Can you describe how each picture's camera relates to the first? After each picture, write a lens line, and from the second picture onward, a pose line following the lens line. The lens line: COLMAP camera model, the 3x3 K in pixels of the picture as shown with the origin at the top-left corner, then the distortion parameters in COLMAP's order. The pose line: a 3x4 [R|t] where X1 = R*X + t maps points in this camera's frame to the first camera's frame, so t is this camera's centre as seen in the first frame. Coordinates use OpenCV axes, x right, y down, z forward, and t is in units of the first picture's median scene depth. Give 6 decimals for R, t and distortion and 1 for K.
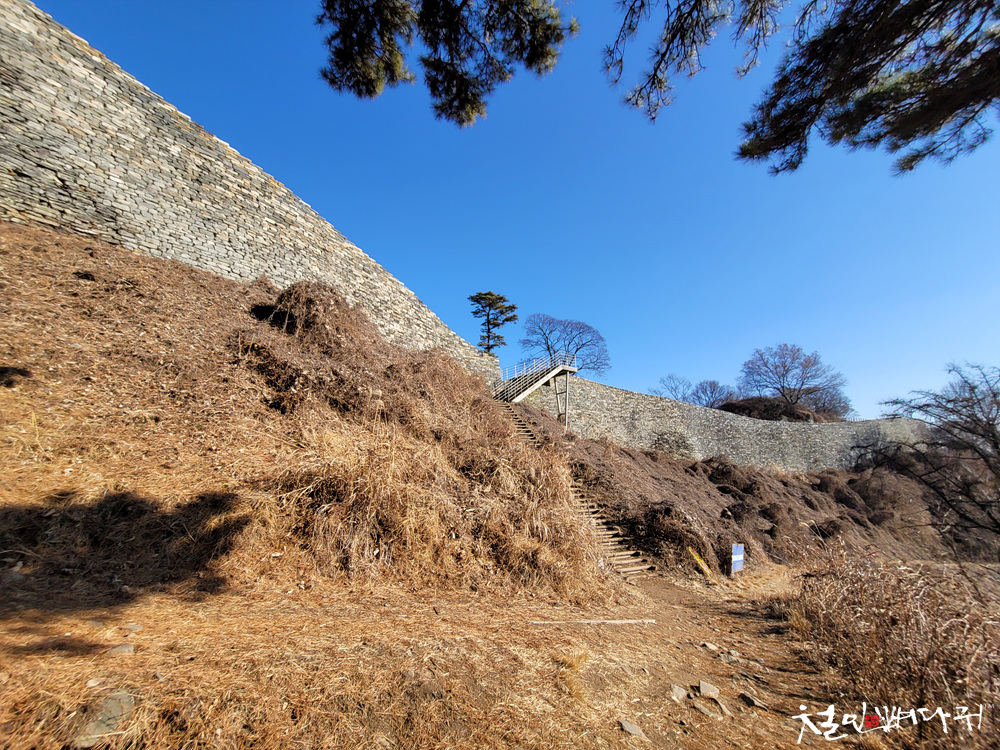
lens RADIAL K [[410.0, 0, 504.3], [0, 410.0, 383.8], [0, 0, 1]] dist [-0.007817, 0.001039]
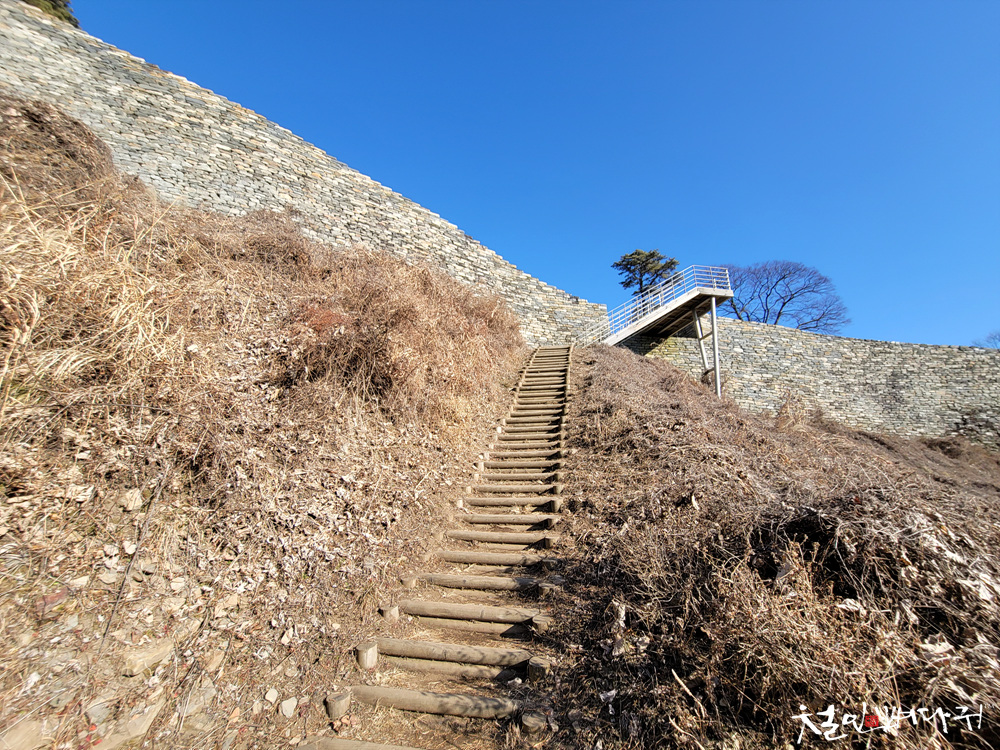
lens RADIAL K [[410.0, 0, 496.3], [0, 410.0, 378.7], [0, 0, 1]] dist [-0.007817, 0.001039]
pose [[0.867728, -0.104448, -0.485942, 0.239330], [0.078309, 0.994190, -0.073855, 0.158425], [0.490832, 0.026033, 0.870865, 0.512832]]
